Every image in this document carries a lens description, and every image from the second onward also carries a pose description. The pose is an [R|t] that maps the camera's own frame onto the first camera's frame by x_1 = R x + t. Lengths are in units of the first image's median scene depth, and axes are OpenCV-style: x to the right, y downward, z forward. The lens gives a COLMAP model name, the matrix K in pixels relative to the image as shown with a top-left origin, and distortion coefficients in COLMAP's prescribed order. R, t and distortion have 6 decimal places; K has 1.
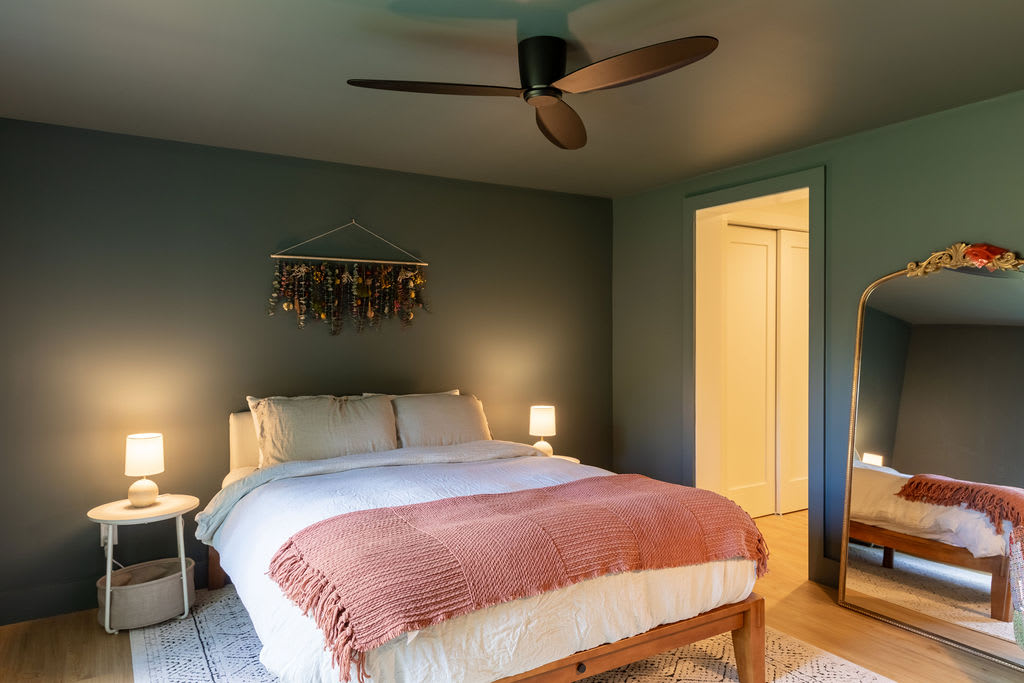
lens RADIAL K [[681.0, 0, 511.5], [0, 681.0, 340.7], [0, 0, 1]] dist [0.010377, -0.004103]
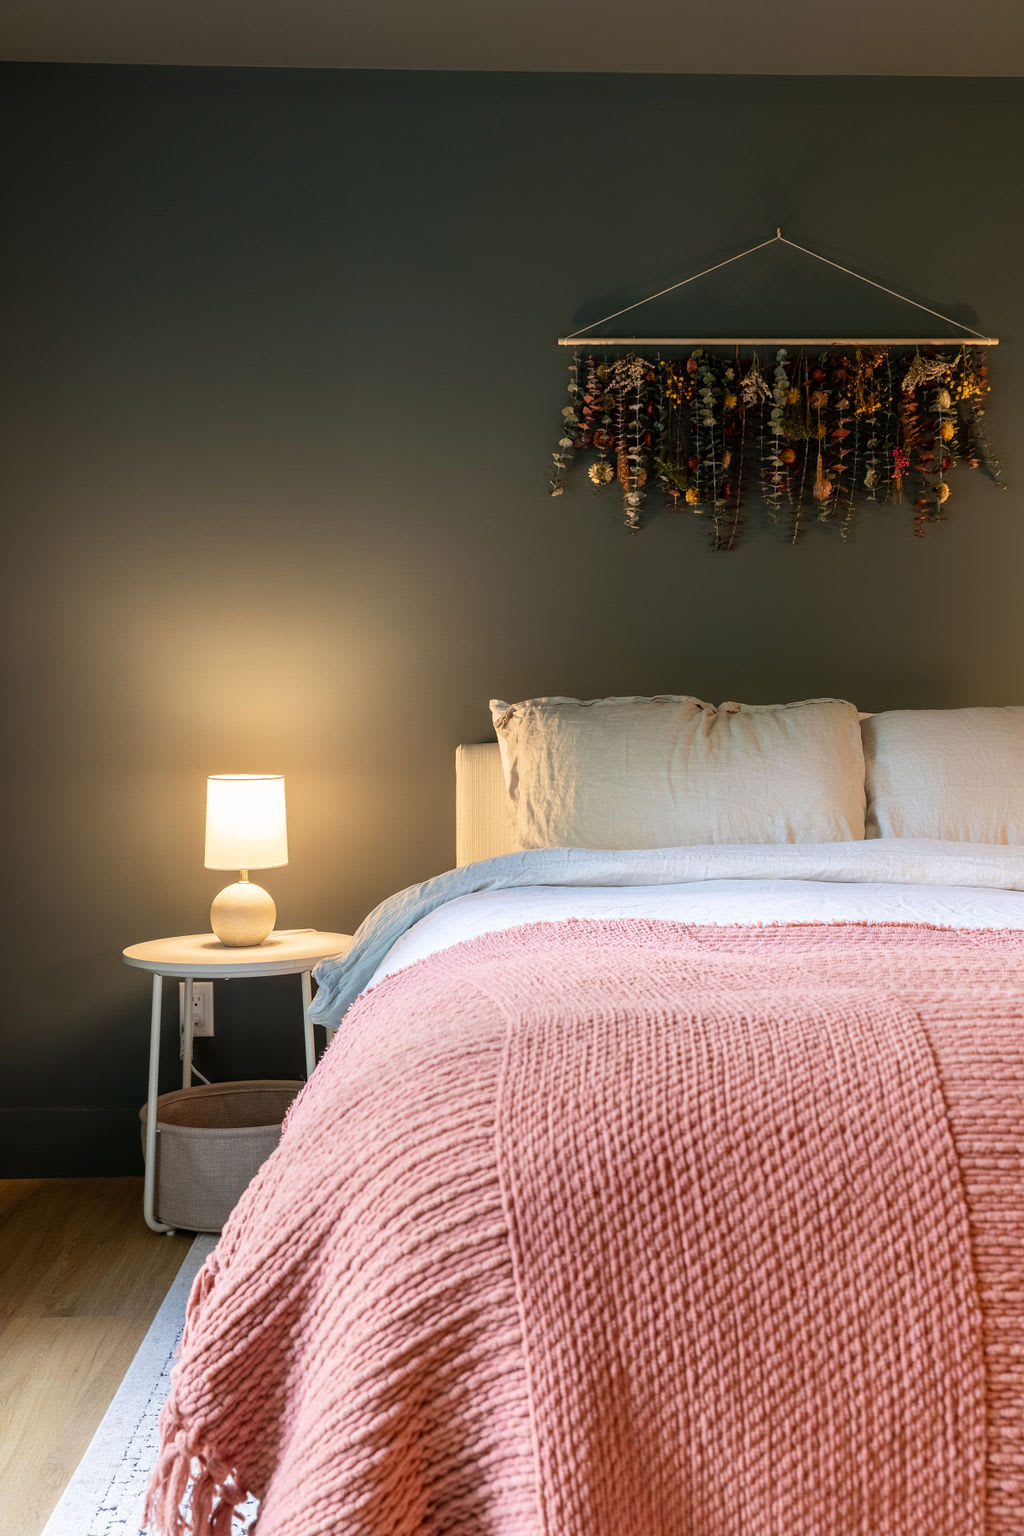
lens RADIAL K [[1533.2, 0, 513.3], [0, 1533.2, 767.7], [0, 0, 1]] dist [0.016142, 0.000000]
pose [[0.867989, 0.011489, -0.496450, 0.056535], [-0.008237, 0.999928, 0.008740, 0.106885], [0.496515, -0.003497, 0.868021, 0.232865]]
